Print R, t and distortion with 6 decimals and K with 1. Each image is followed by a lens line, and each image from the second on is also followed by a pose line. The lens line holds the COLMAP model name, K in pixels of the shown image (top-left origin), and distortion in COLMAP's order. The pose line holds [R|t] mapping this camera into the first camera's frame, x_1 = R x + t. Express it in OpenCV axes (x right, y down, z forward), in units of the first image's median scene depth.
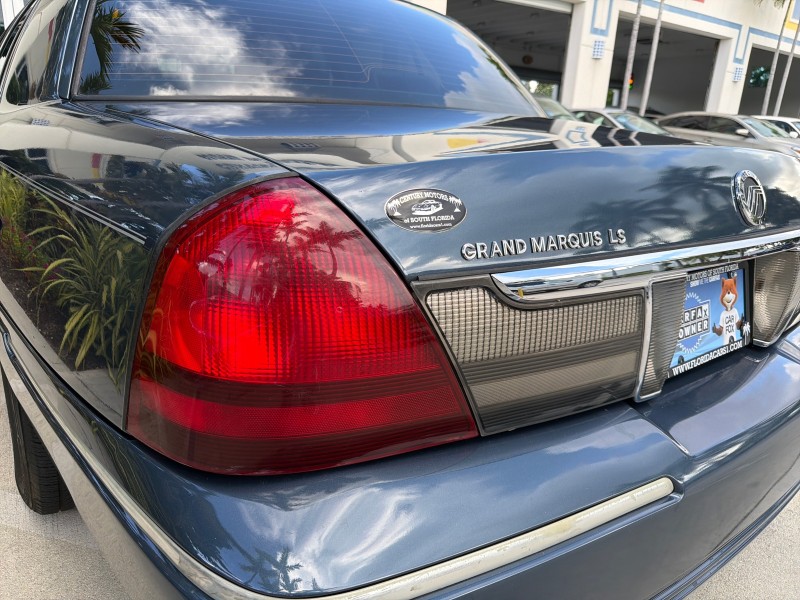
lens RADIAL K [[569.5, 0, 405.8], [0, 569.5, 297.7], [0, 0, 1]] dist [-0.000759, -0.000234]
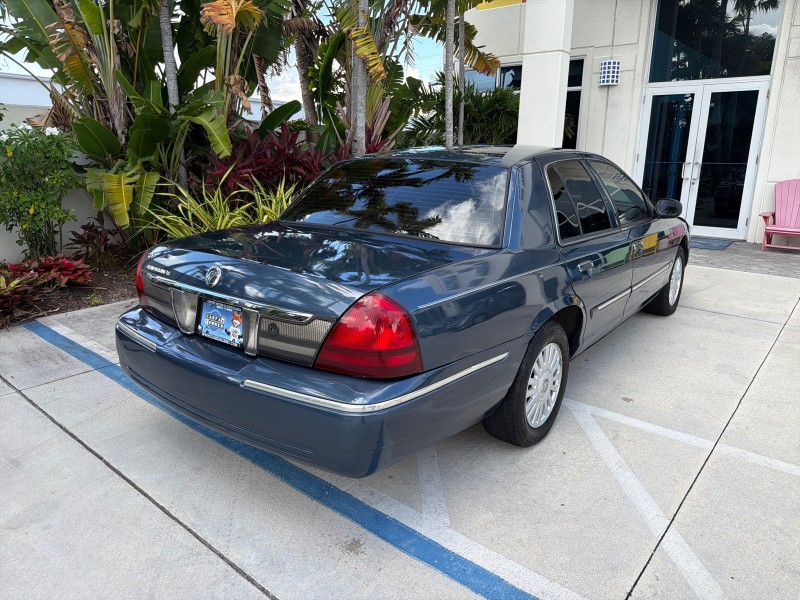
lens RADIAL K [[564.7, 0, 400.0], [0, 564.7, 300.0], [0, 0, 1]] dist [0.003263, -0.005518]
pose [[0.266629, 0.193237, -0.944229, 2.953154], [-0.290052, 0.950365, 0.112589, -0.545136], [0.919119, 0.243856, 0.309444, 0.918241]]
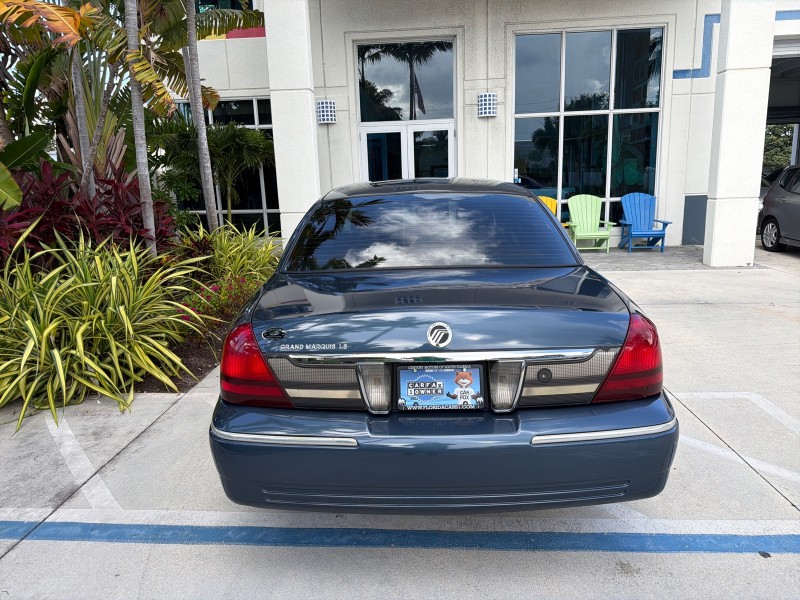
lens RADIAL K [[560.0, 0, 402.6], [0, 560.0, 296.8], [0, 0, 1]] dist [0.062336, -0.087713]
pose [[0.785531, 0.043658, -0.617280, 1.658081], [-0.115410, 0.990343, -0.076823, -0.121213], [0.607965, 0.131587, 0.782984, -0.731740]]
